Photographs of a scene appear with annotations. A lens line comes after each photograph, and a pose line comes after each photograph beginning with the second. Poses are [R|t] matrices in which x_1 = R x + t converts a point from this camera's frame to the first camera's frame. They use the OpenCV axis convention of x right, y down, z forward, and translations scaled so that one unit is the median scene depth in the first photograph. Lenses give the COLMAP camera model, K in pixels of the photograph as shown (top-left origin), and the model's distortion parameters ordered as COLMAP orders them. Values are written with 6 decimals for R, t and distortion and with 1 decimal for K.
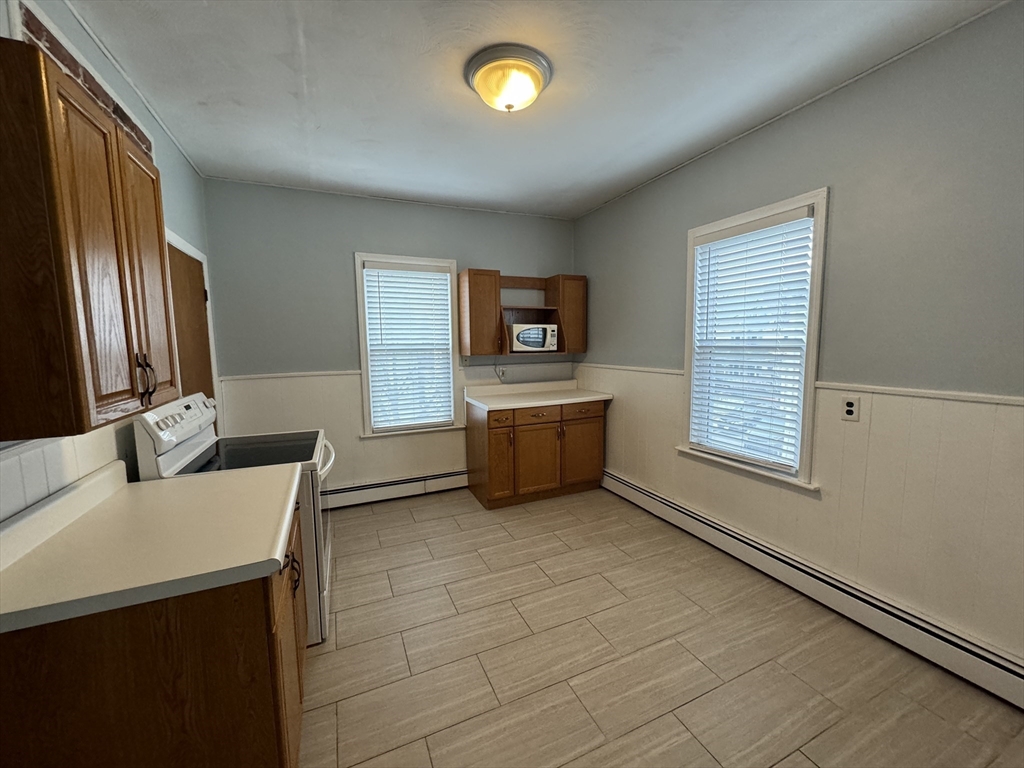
lens RADIAL K [[408.4, 0, 512.3], [0, 408.4, 385.3], [0, 0, 1]] dist [0.000894, -0.000630]
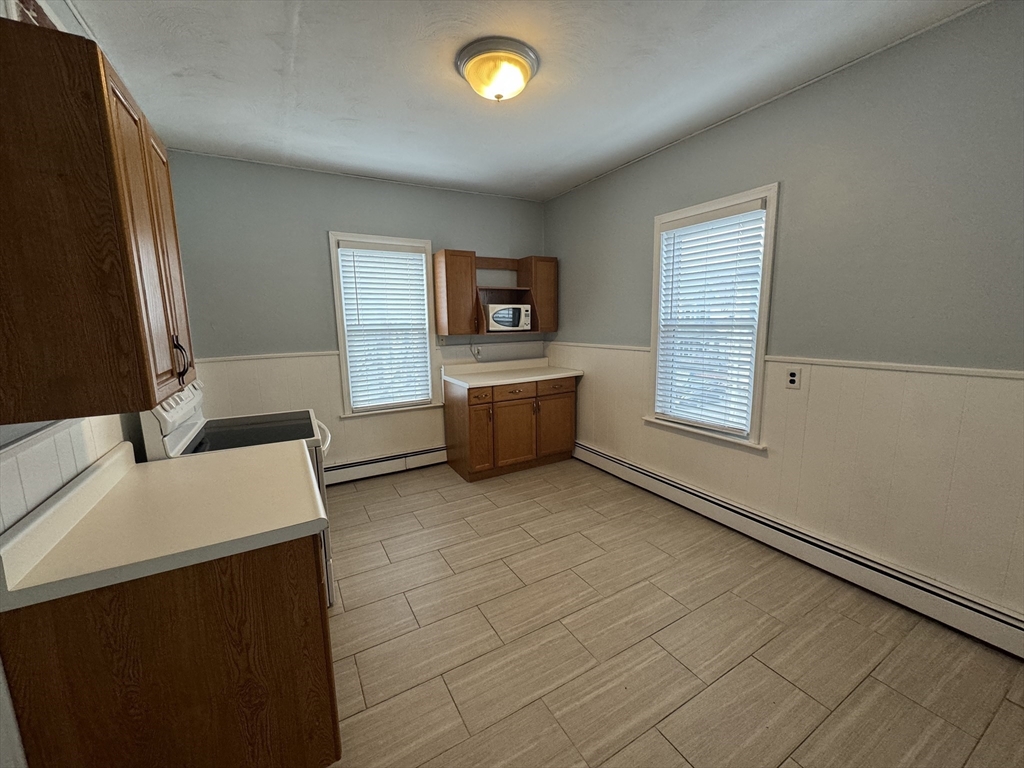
lens RADIAL K [[408.4, 0, 512.3], [0, 408.4, 385.3], [0, 0, 1]] dist [0.000894, -0.000630]
pose [[0.994769, -0.020285, 0.100119, -0.068278], [0.015236, 0.998586, 0.050938, 0.004522], [-0.101011, -0.049146, 0.993671, -0.061080]]
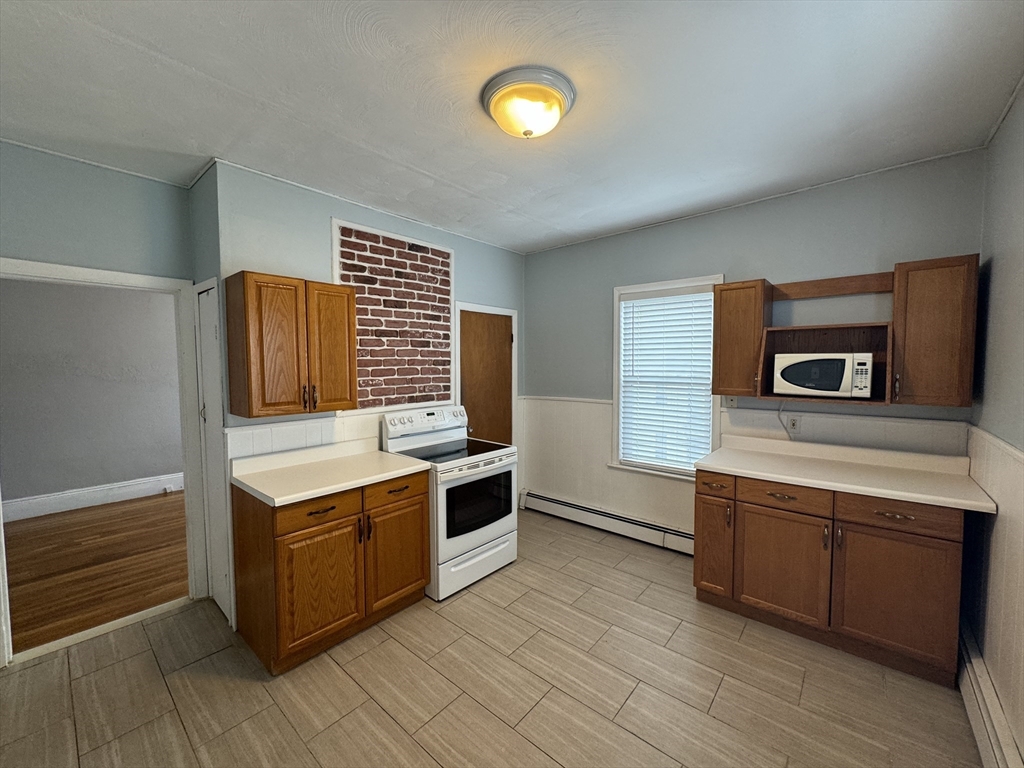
lens RADIAL K [[408.4, 0, 512.3], [0, 408.4, 385.3], [0, 0, 1]] dist [0.000894, -0.000630]
pose [[0.429782, 0.060066, -0.900933, 0.622037], [-0.099777, 0.994833, 0.018729, -0.096292], [0.897403, 0.081844, 0.433554, 0.454837]]
